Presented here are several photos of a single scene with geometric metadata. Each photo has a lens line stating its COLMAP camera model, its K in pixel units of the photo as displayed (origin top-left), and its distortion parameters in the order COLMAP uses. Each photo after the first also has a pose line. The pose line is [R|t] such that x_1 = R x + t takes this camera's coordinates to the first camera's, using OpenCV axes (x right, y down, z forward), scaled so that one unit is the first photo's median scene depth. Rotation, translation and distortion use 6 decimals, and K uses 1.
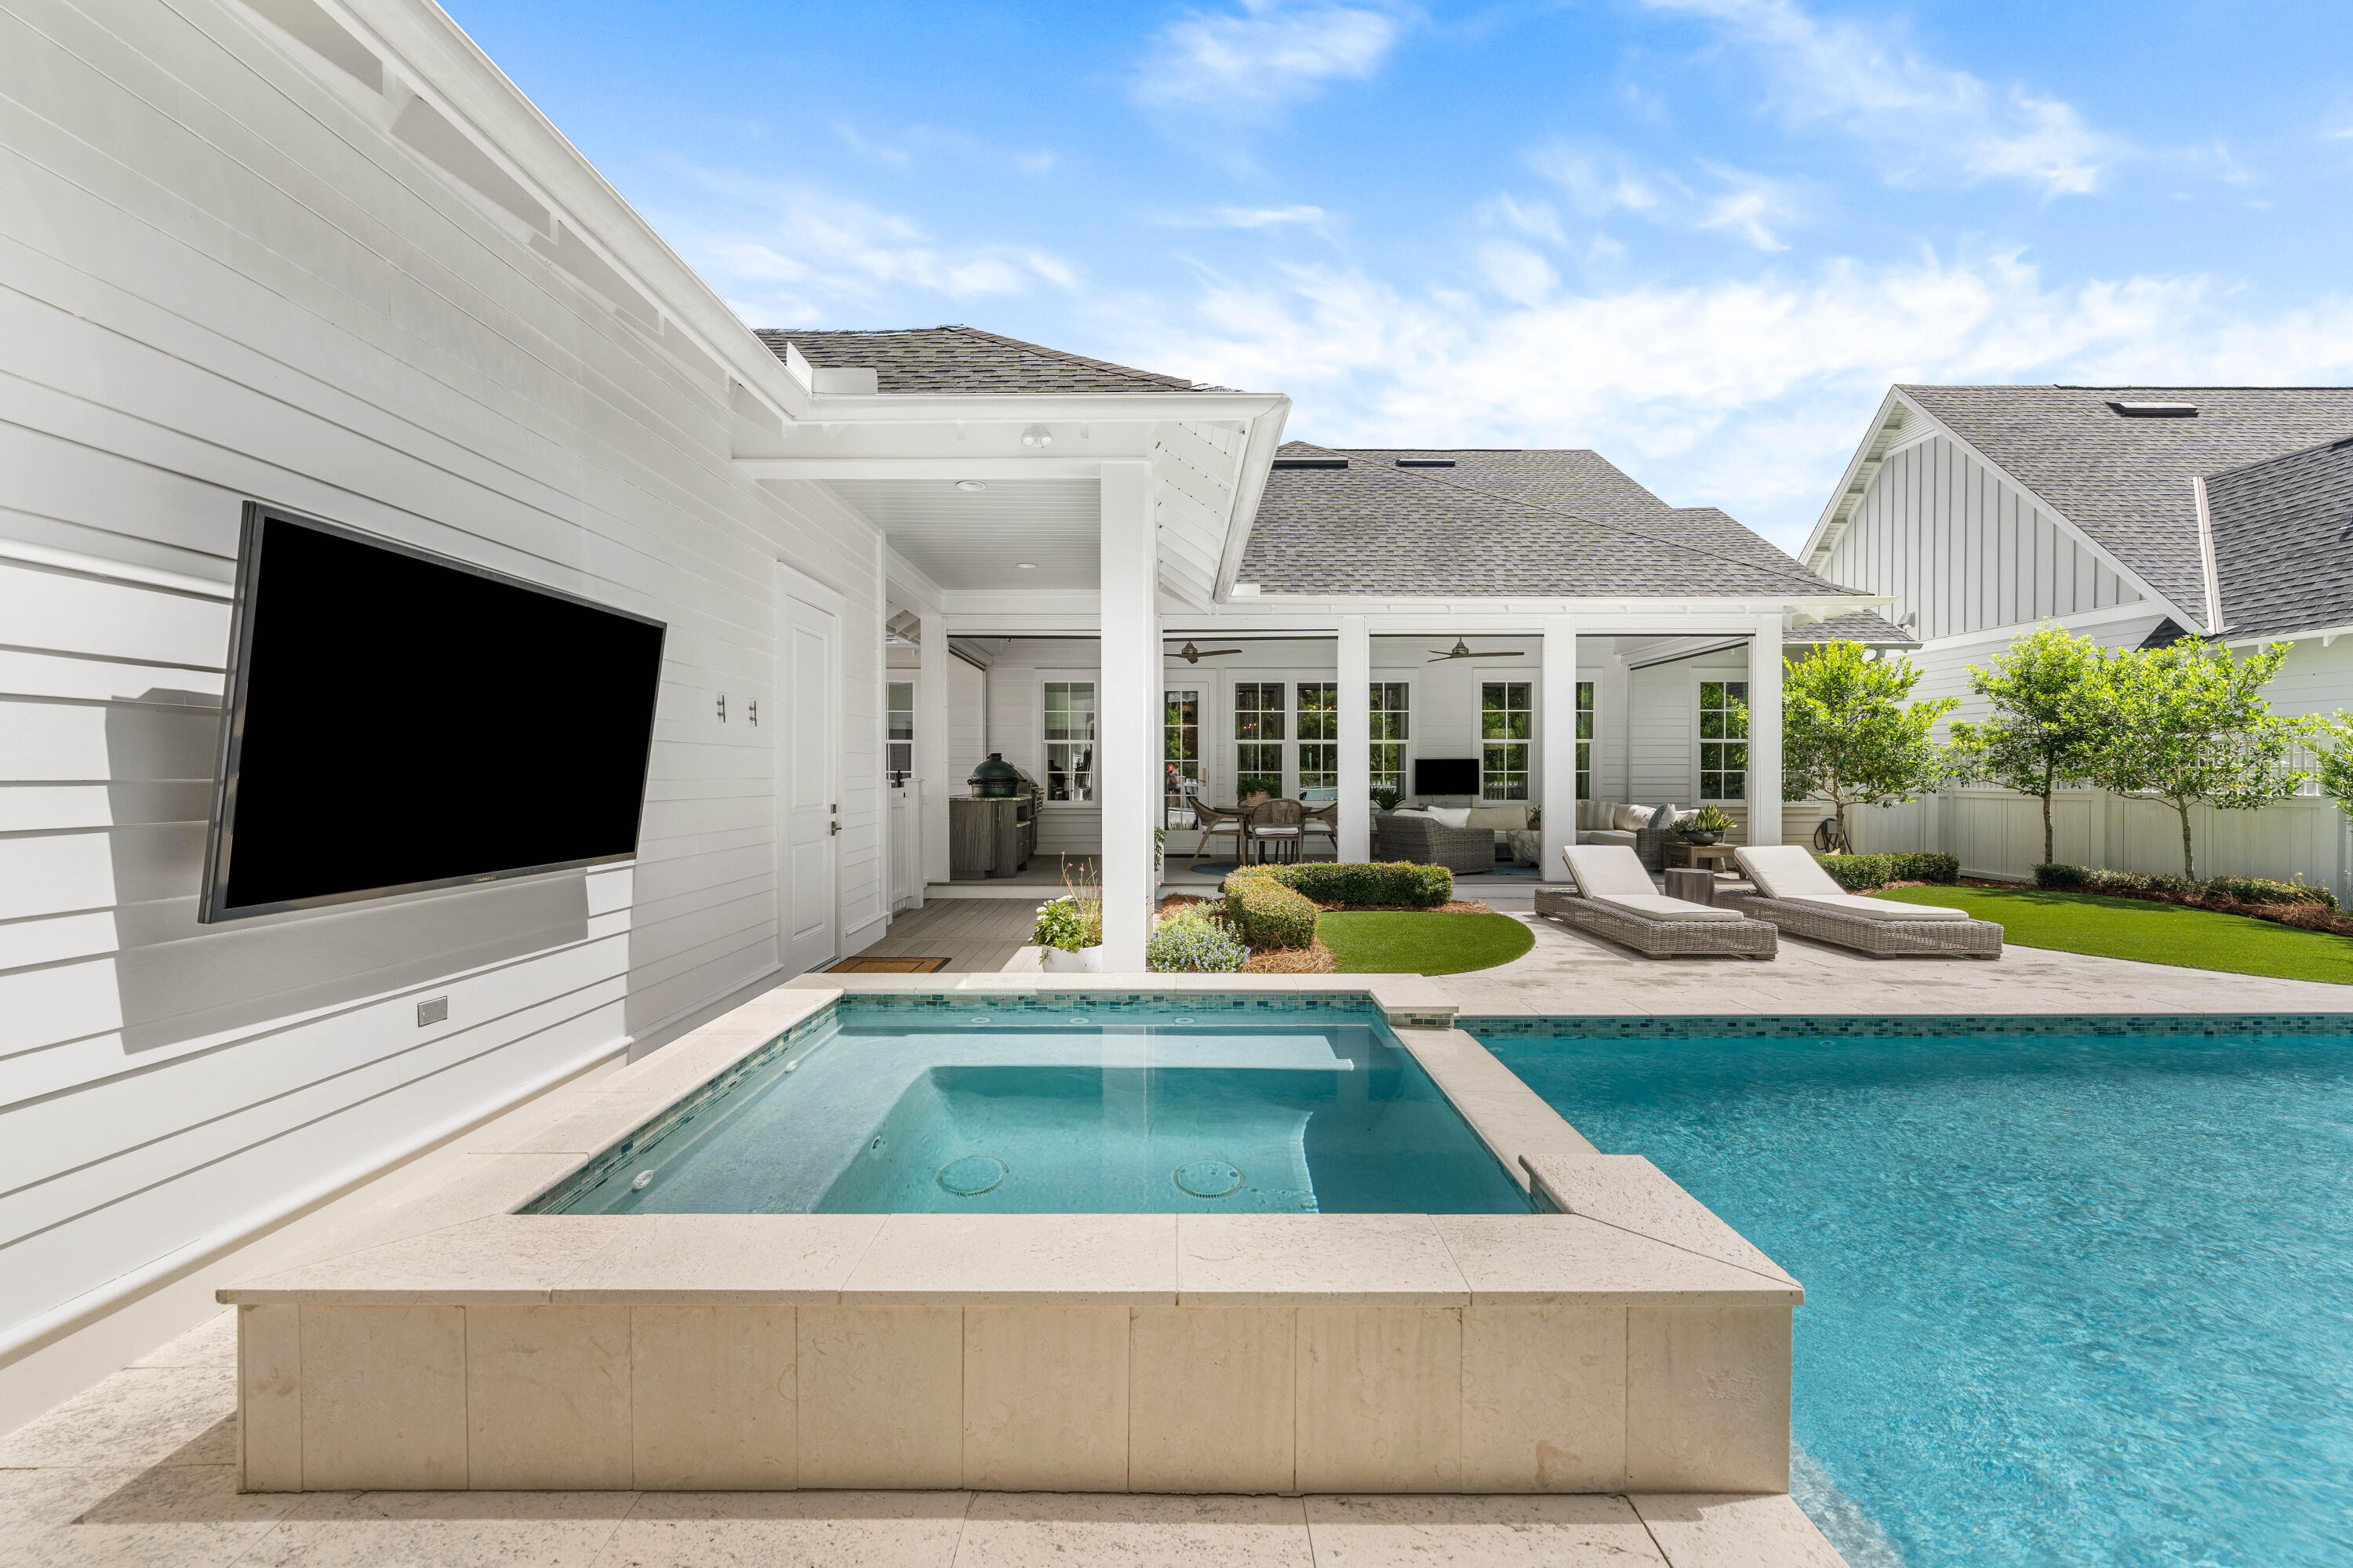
lens RADIAL K [[923.5, 0, 1166.3], [0, 923.5, 782.0], [0, 0, 1]] dist [-0.002241, -0.000539]
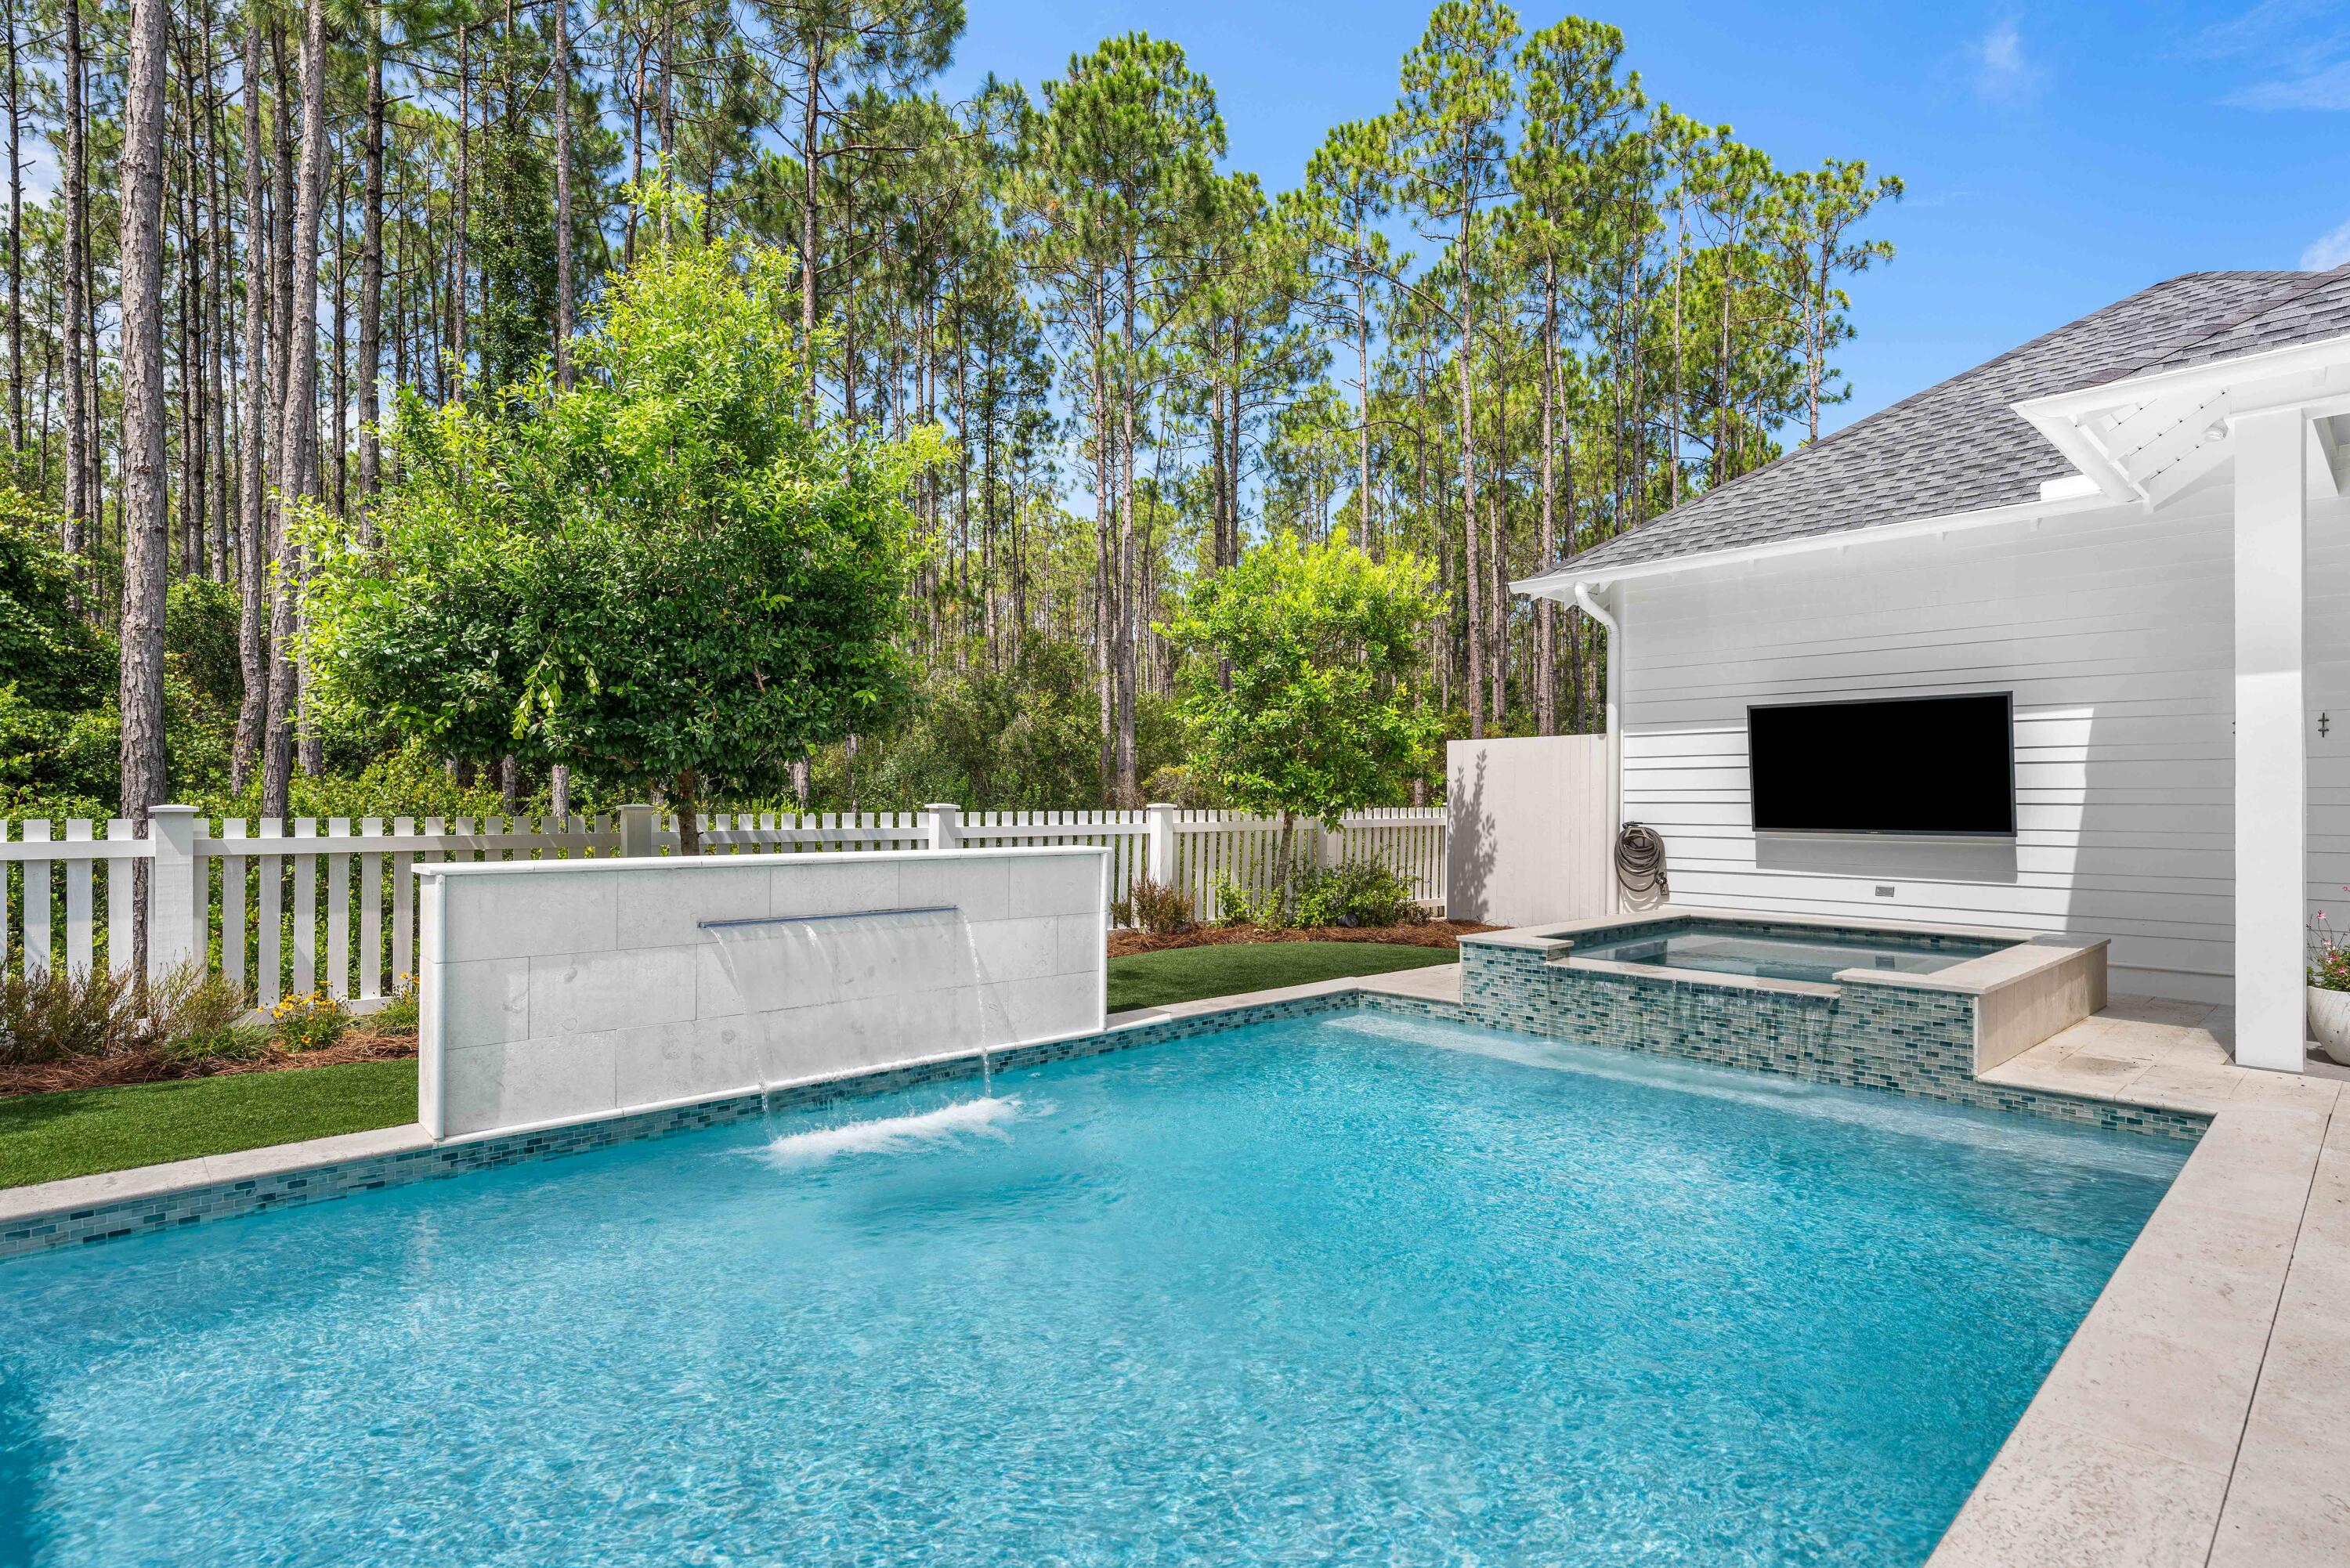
lens RADIAL K [[1171.3, 0, 1184.9], [0, 1171.3, 789.6], [0, 0, 1]] dist [0.002719, 0.000073]
pose [[-0.718723, -0.009298, -0.695235, 0.551392], [-0.008994, 0.999951, -0.004076, 0.005862], [0.695239, 0.003323, -0.718771, 0.421000]]
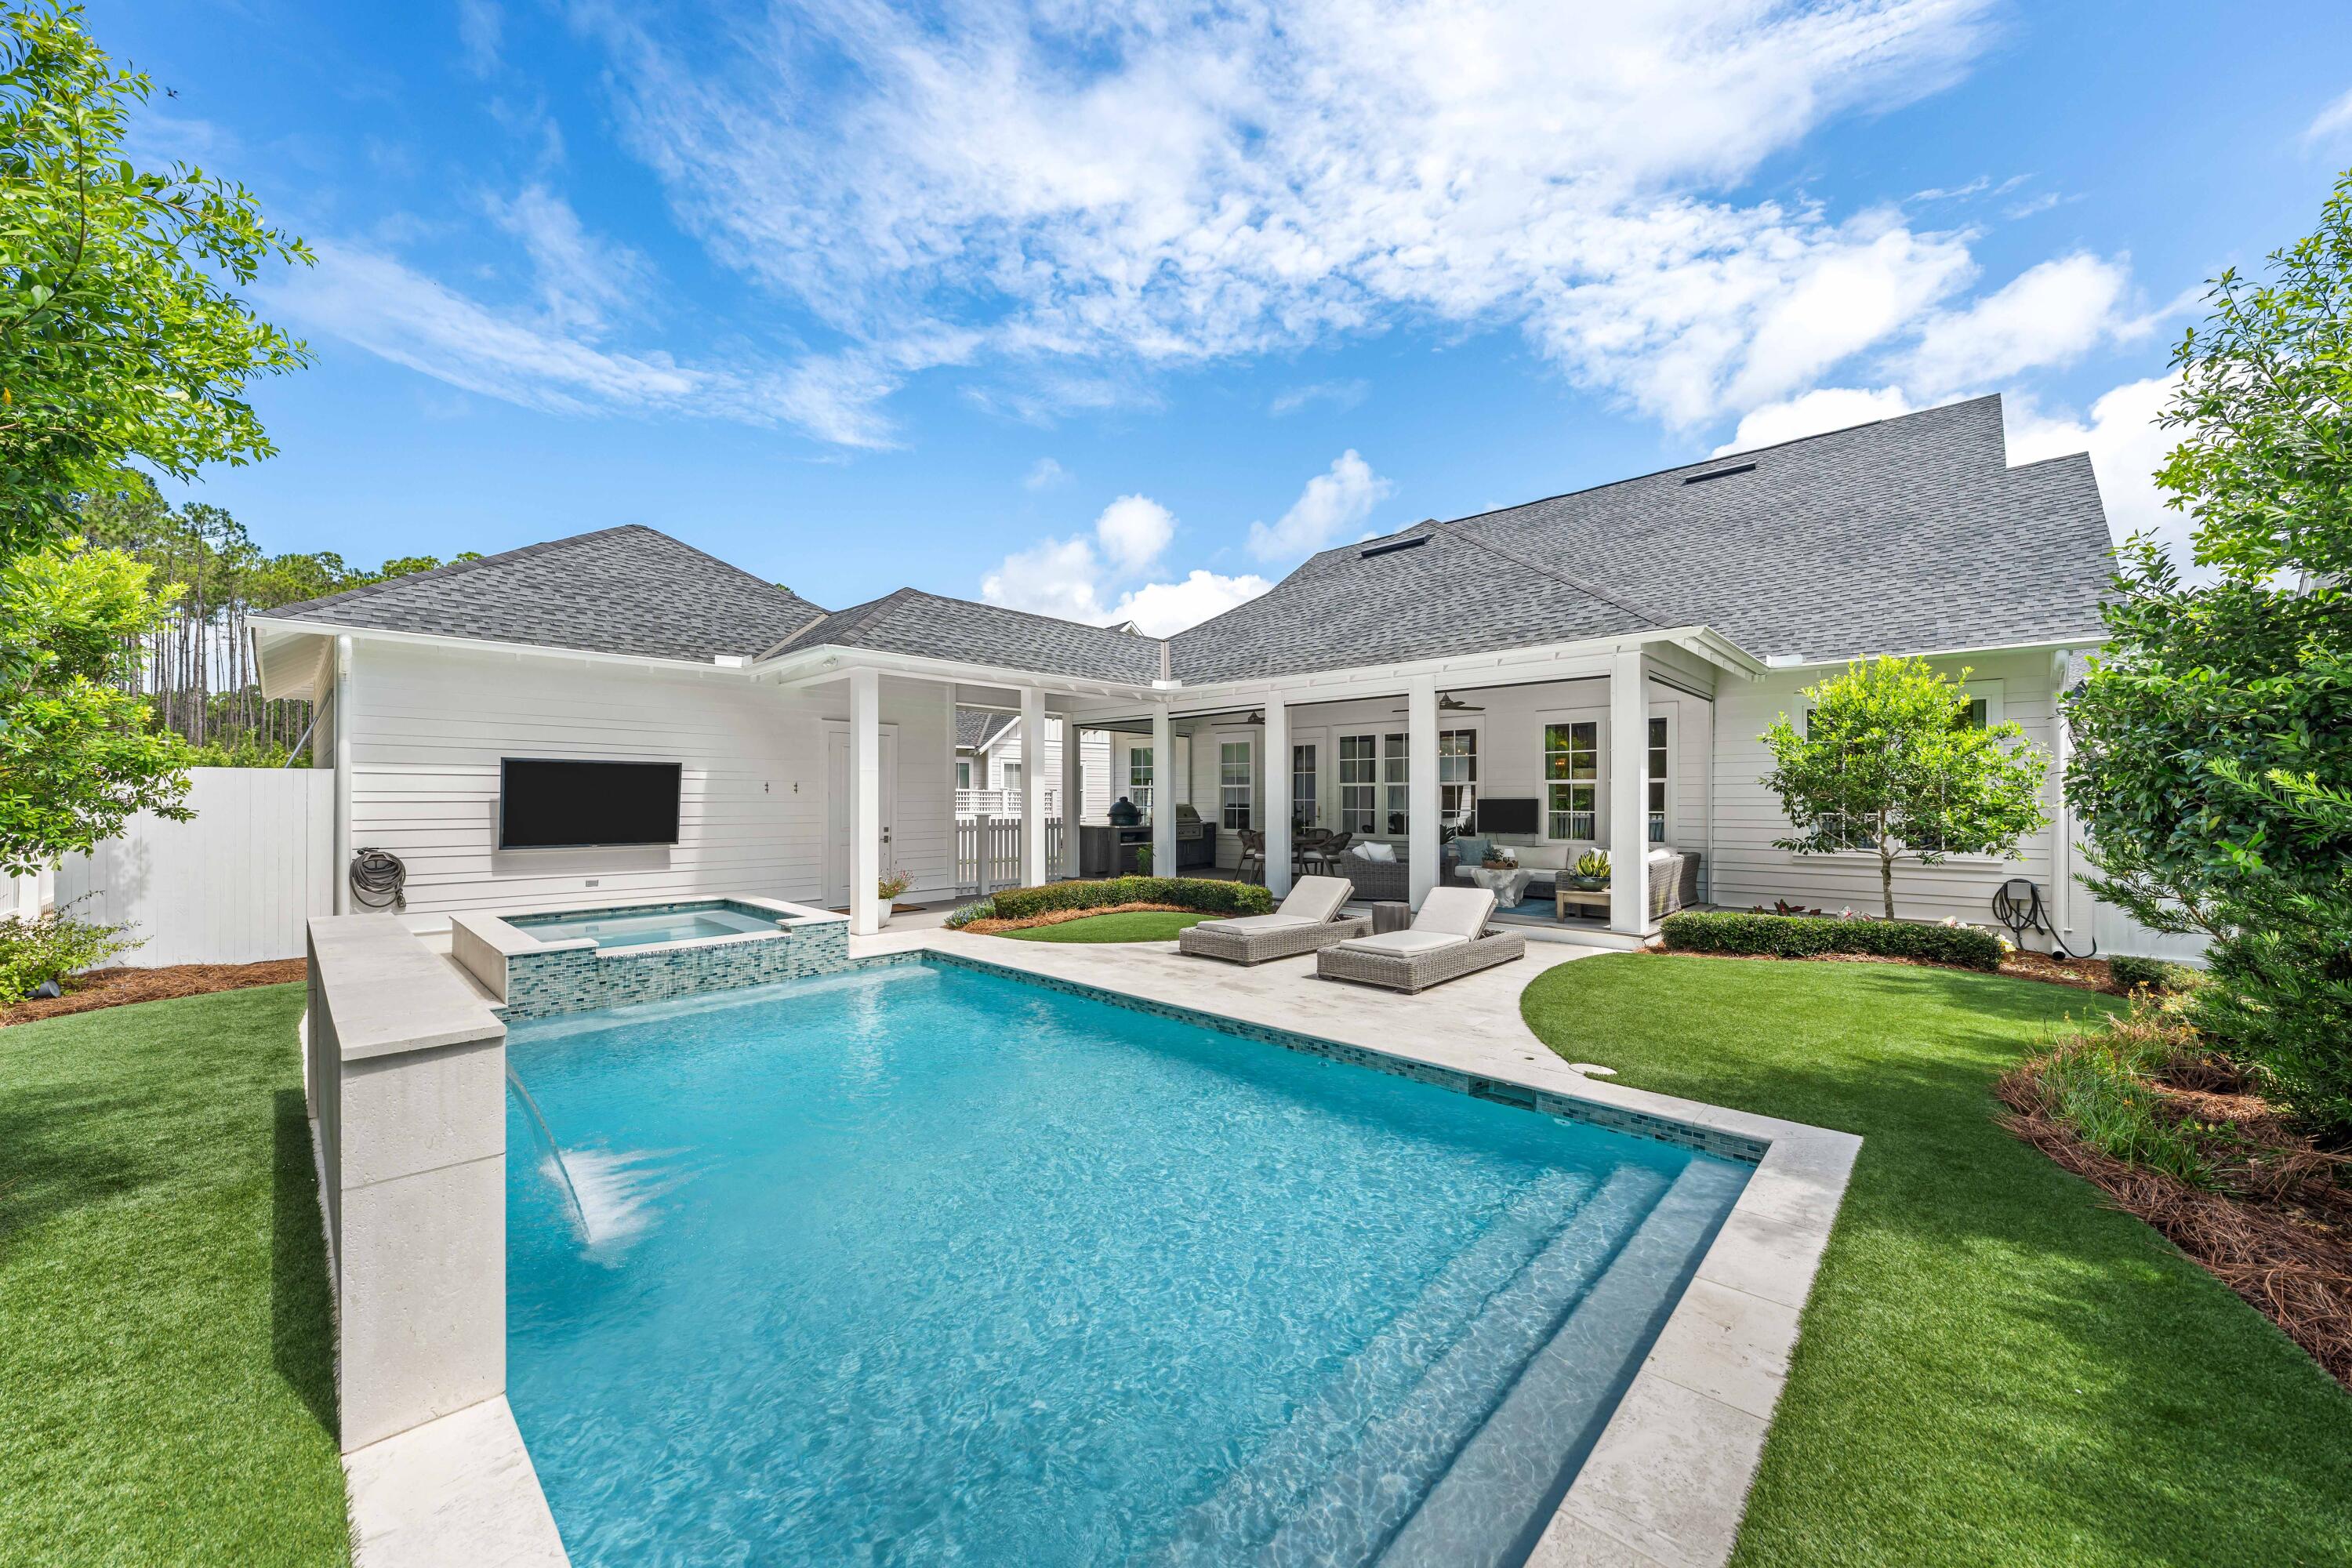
lens RADIAL K [[841.7, 0, 1176.0], [0, 841.7, 784.0], [0, 0, 1]] dist [0.001016, -0.000008]
pose [[0.733435, -0.010325, -0.679681, 0.681806], [-0.008360, 0.999672, -0.024207, -0.015789], [0.679708, 0.023436, 0.733108, 0.034214]]
